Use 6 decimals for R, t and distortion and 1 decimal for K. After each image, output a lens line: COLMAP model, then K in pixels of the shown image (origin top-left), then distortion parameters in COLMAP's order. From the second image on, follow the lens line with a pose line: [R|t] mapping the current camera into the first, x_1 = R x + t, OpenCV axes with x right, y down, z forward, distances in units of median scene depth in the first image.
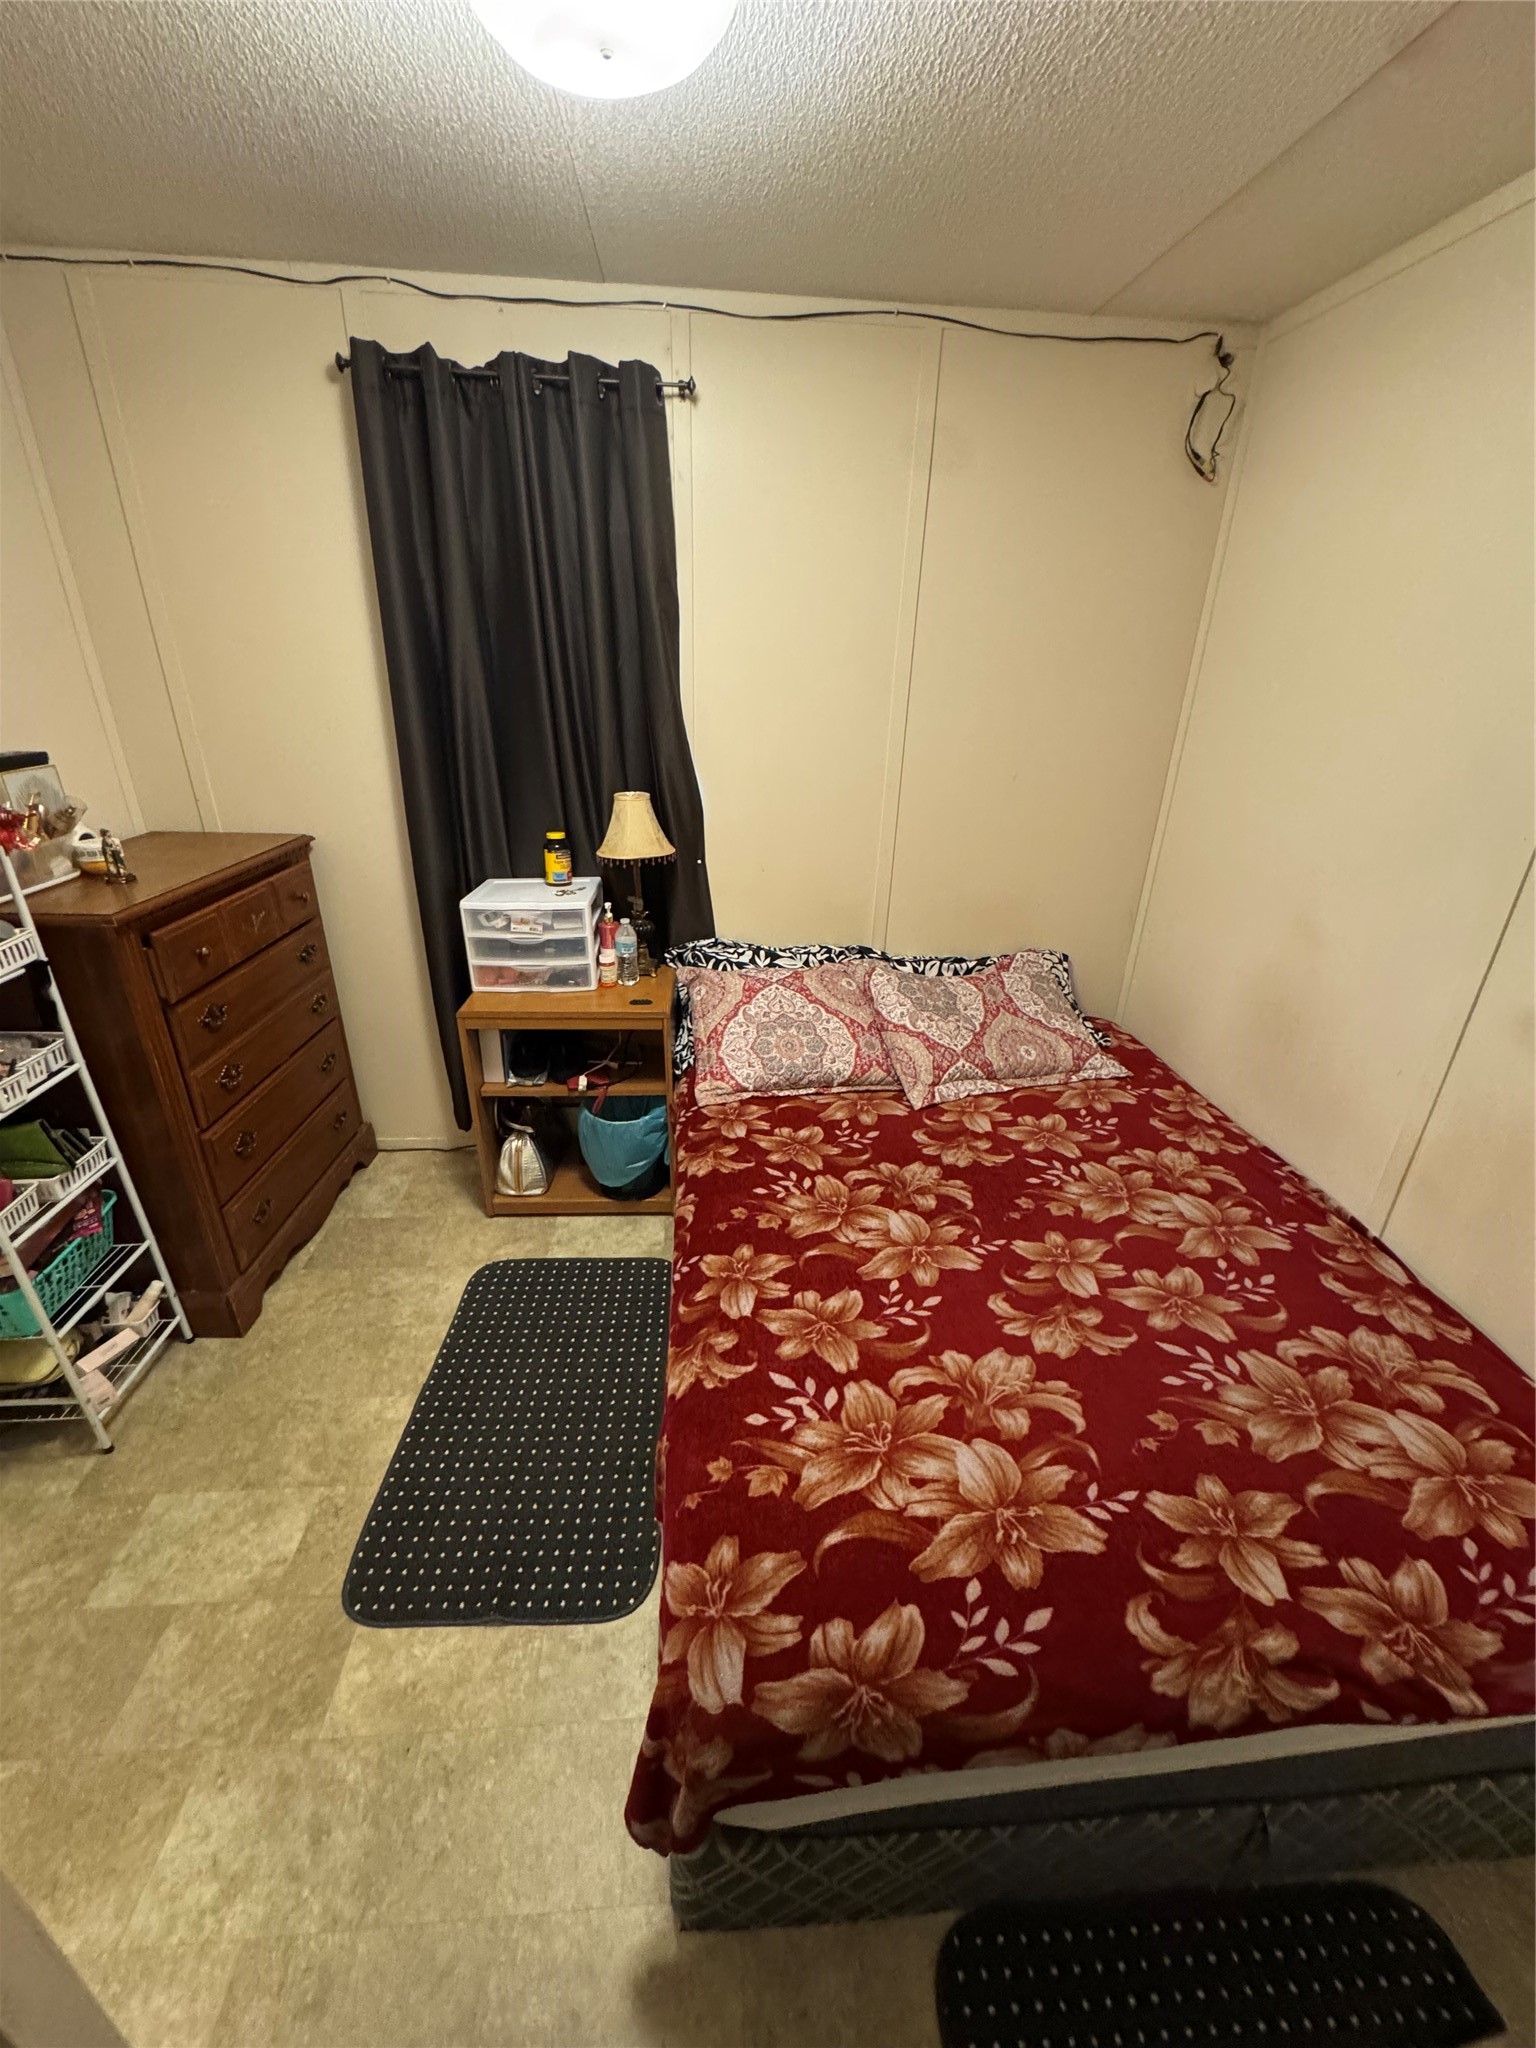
lens RADIAL K [[816.0, 0, 768.0], [0, 816.0, 1020.9], [0, 0, 1]] dist [-0.003453, 0.000074]
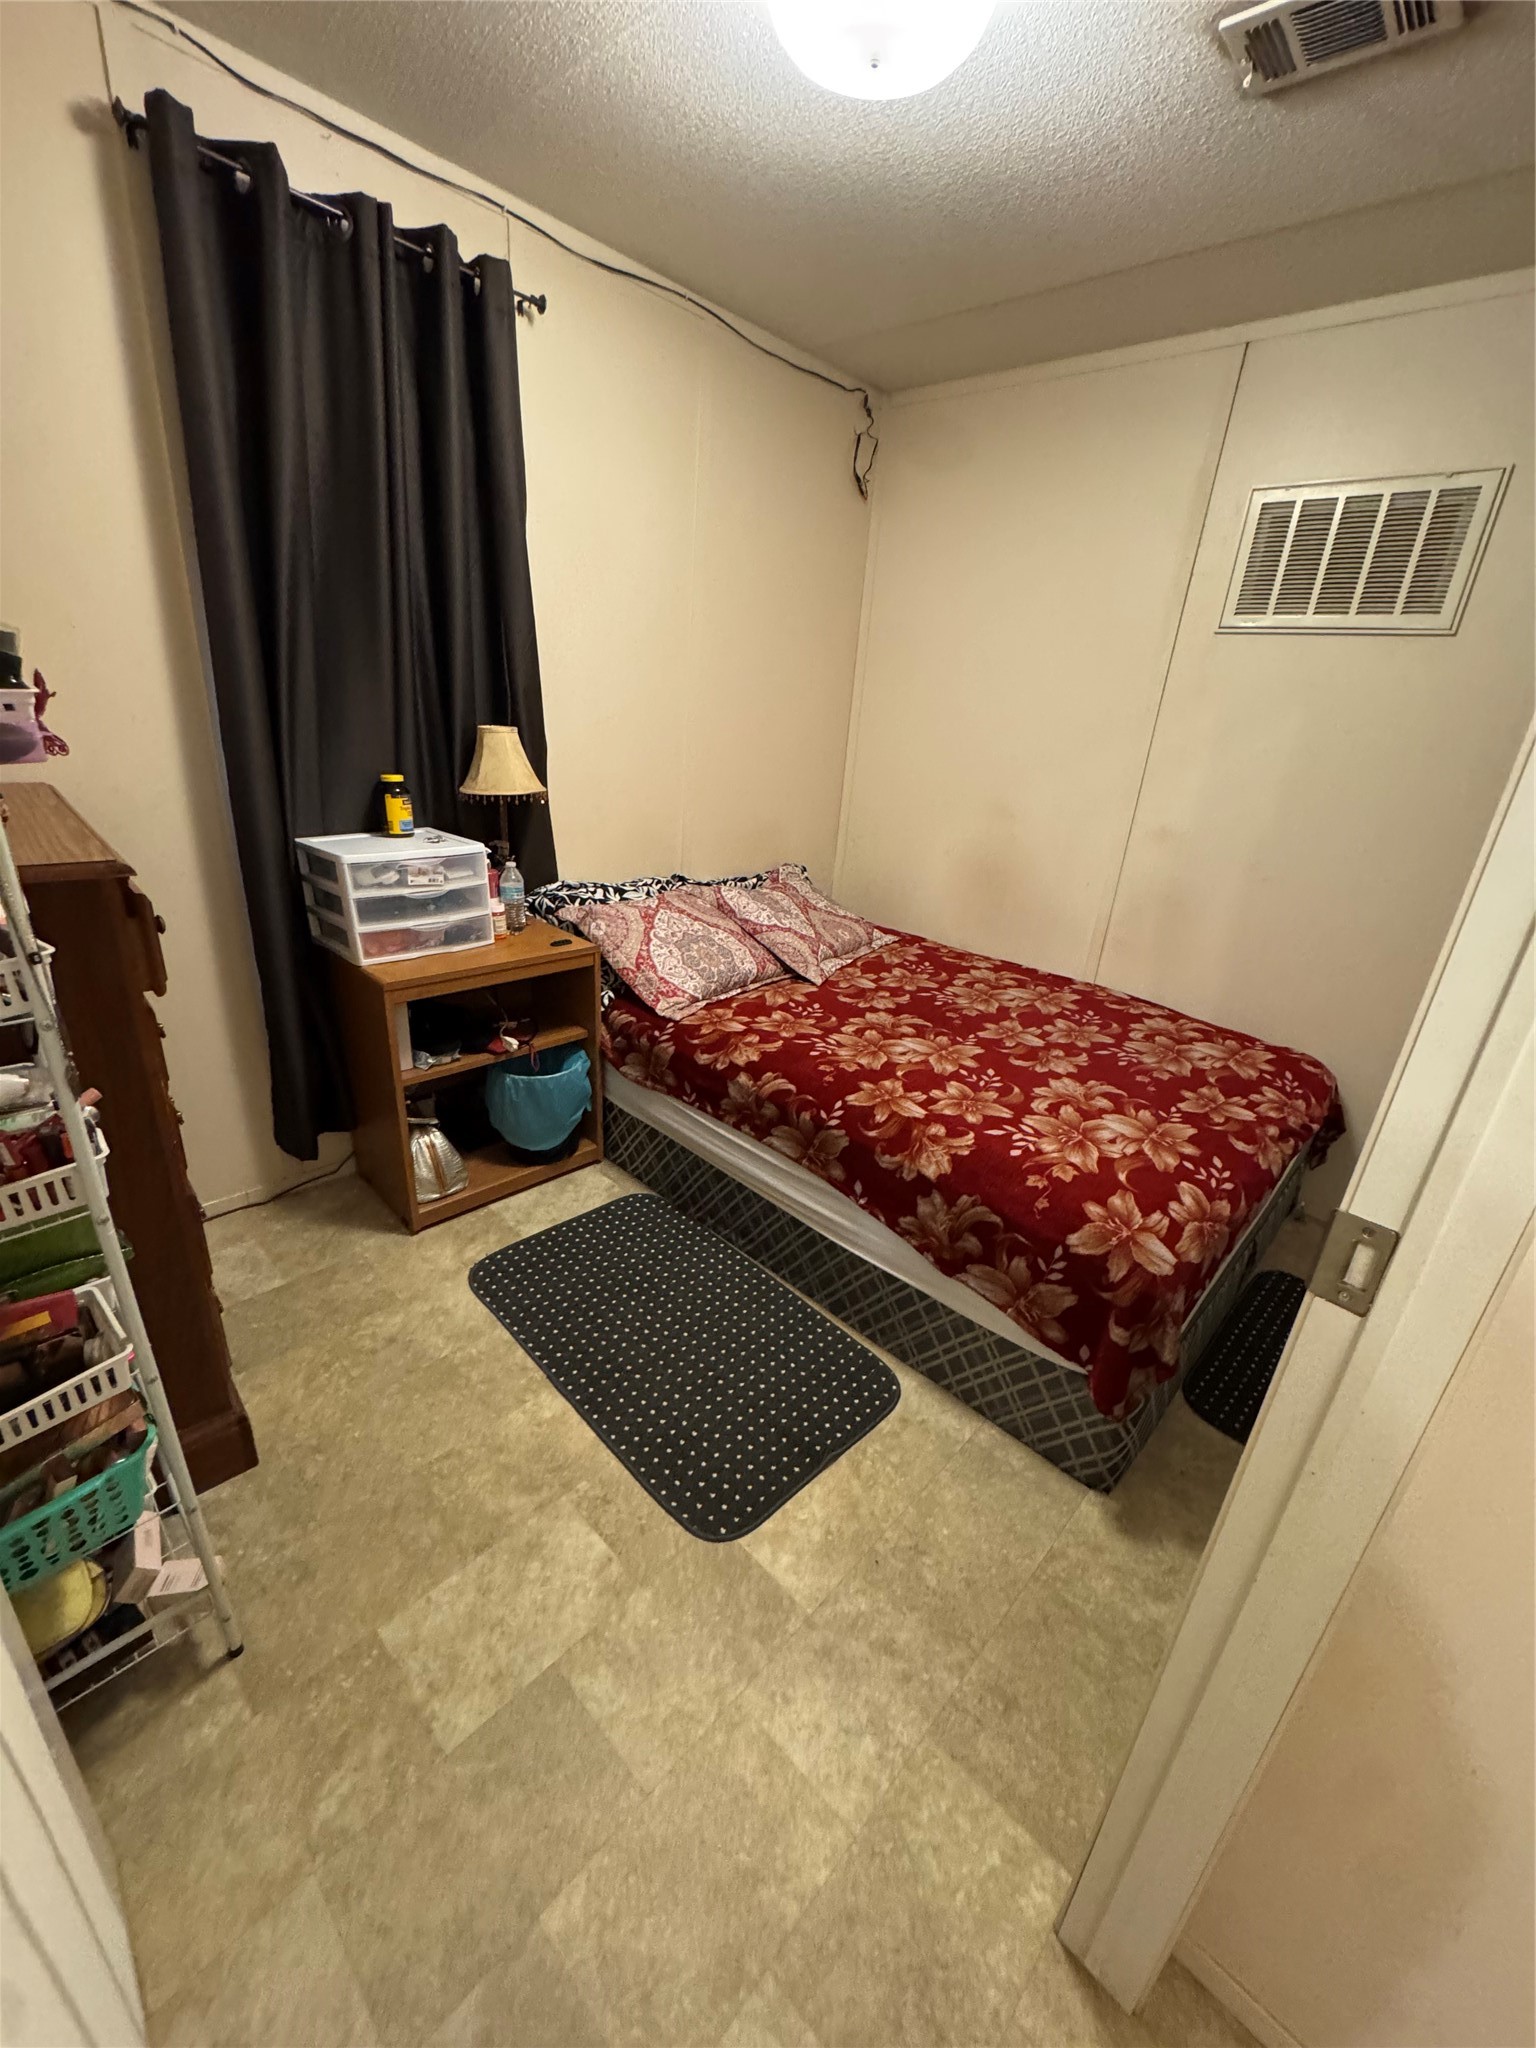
lens RADIAL K [[816.0, 0, 774.5], [0, 816.0, 1018.5], [0, 0, 1]] dist [-0.003453, 0.000074]
pose [[0.738151, -0.219385, 0.637968, -0.778406], [0.219623, 0.972280, 0.080237, 0.053962], [-0.637887, 0.080885, 0.765871, 0.141536]]
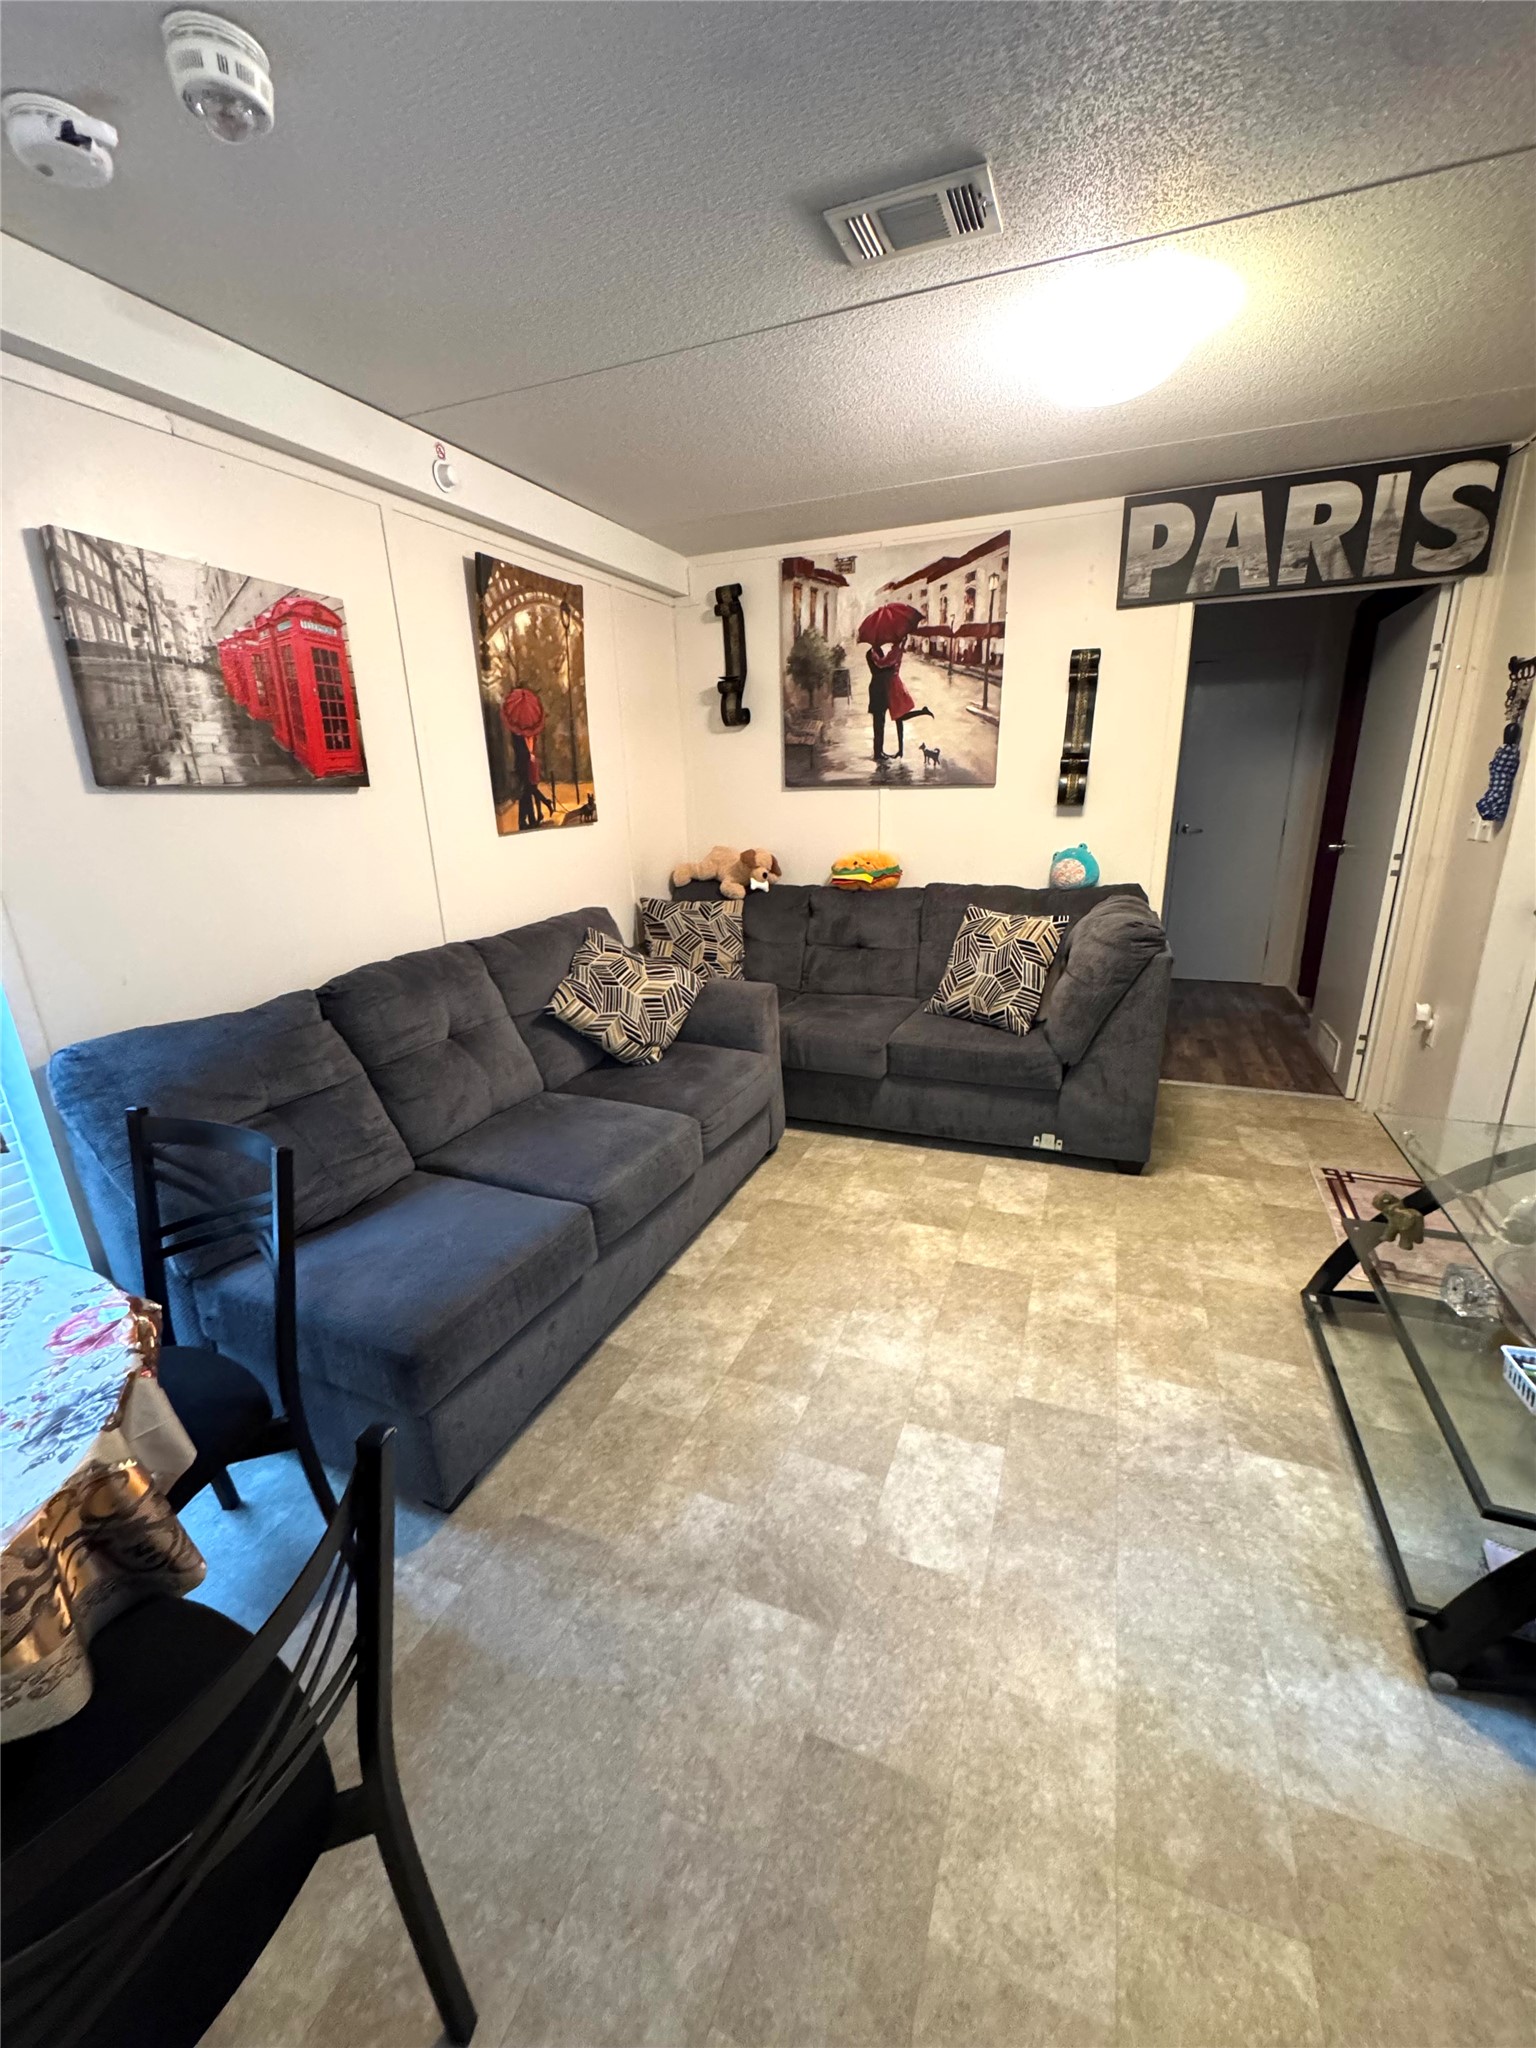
lens RADIAL K [[816.0, 0, 774.6], [0, 816.0, 1024.6], [0, 0, 1]] dist [-0.003453, 0.000074]
pose [[-0.440439, 0.253449, -0.861264, 0.141400], [-0.351891, 0.833828, 0.425328, -0.206345], [0.825945, 0.490402, -0.278064, 0.722005]]
